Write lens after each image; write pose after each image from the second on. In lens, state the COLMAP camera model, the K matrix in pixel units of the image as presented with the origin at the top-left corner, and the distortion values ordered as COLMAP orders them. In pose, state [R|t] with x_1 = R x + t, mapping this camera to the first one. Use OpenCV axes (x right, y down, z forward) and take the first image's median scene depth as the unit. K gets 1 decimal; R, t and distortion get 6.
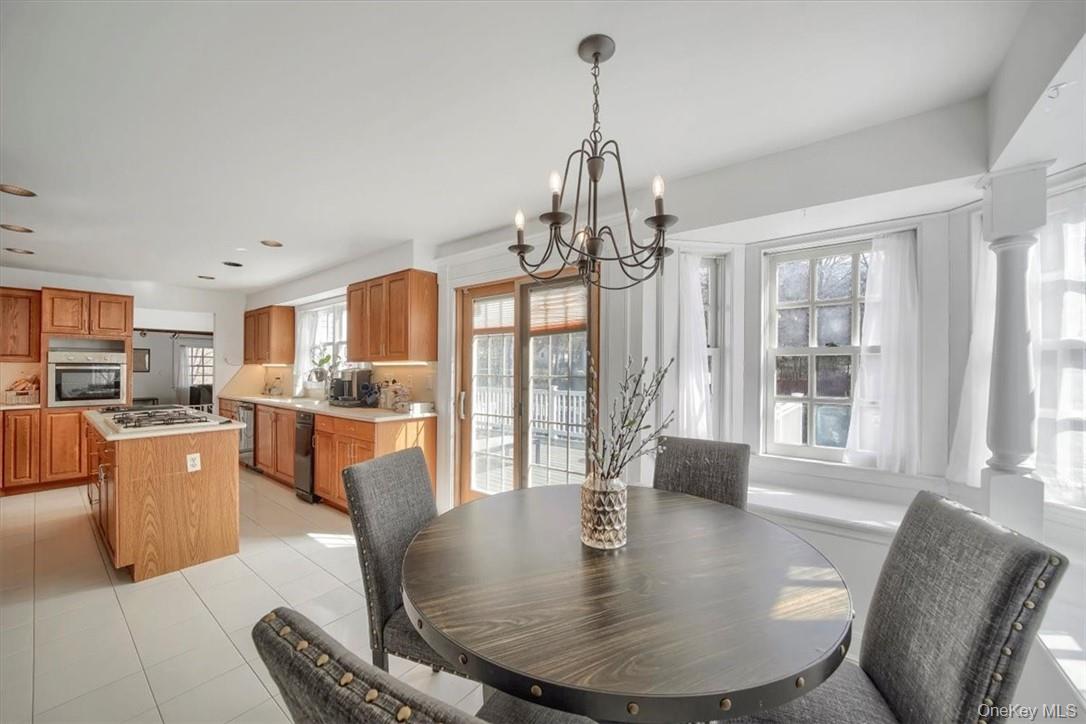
lens RADIAL K [[437.2, 0, 542.6], [0, 437.2, 366.2], [0, 0, 1]] dist [-0.001018, -0.000343]
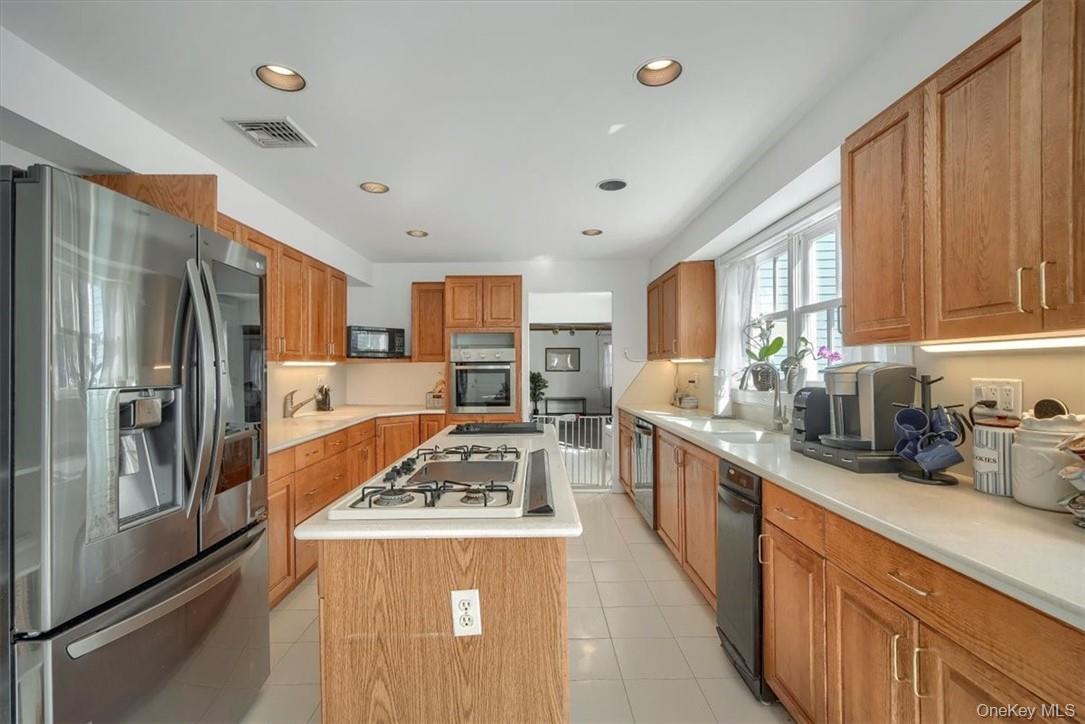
lens RADIAL K [[436.8, 0, 542.1], [0, 436.8, 366.2], [0, 0, 1]] dist [-0.001018, -0.000343]
pose [[0.621388, -0.011250, -0.783422, -0.297162], [0.015066, 0.999884, -0.002408, 0.004571], [0.783358, -0.010307, 0.621485, 0.531509]]
